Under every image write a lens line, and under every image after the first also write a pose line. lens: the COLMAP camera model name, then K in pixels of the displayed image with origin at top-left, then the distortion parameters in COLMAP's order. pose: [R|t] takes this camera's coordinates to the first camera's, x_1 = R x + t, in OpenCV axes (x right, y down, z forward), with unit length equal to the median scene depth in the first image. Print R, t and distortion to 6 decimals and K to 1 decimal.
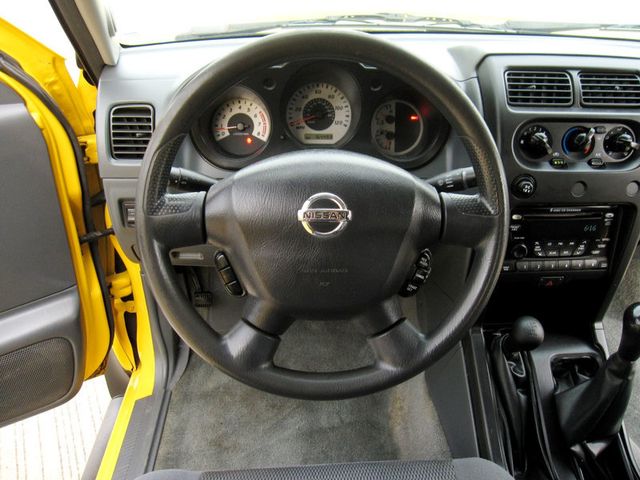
lens RADIAL K [[519.1, 0, 321.5], [0, 519.1, 238.7], [0, 0, 1]] dist [-0.050228, 0.038657]
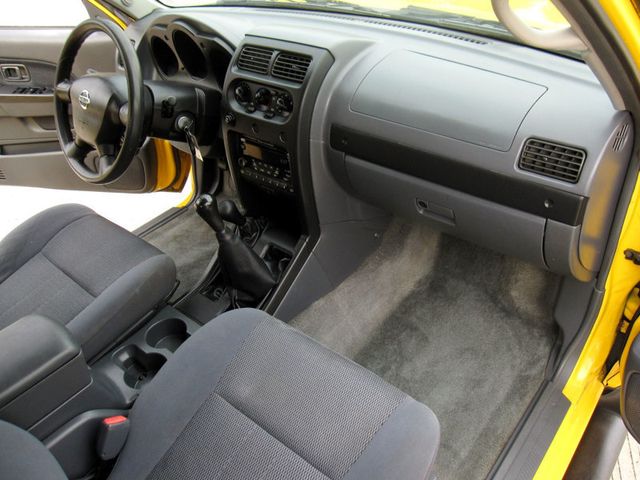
lens RADIAL K [[519.1, 0, 352.9], [0, 519.1, 238.2], [0, 0, 1]] dist [-0.050228, 0.038657]
pose [[0.730152, 0.347439, -0.588357, 1.587227], [-0.274860, 0.937680, 0.212621, -0.180572], [0.625563, 0.006470, 0.780146, -0.030981]]
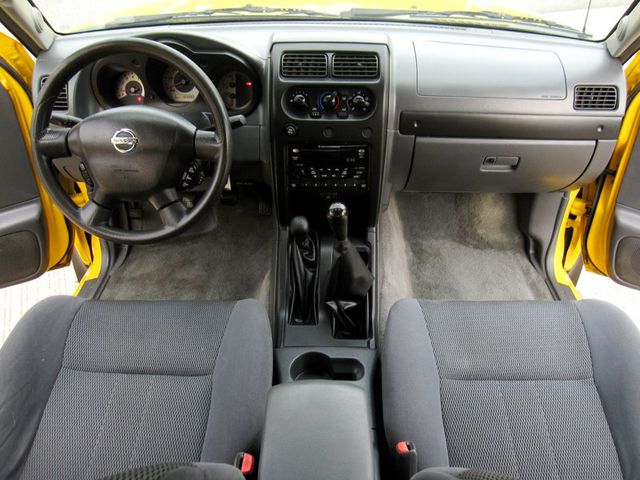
lens RADIAL K [[519.1, 0, 320.1], [0, 519.1, 236.3], [0, 0, 1]] dist [-0.050228, 0.038657]
pose [[0.996193, 0.031674, -0.081219, 0.552902], [-0.025675, 0.996937, 0.073880, 0.089955], [0.083310, -0.071514, 0.993954, -0.505587]]
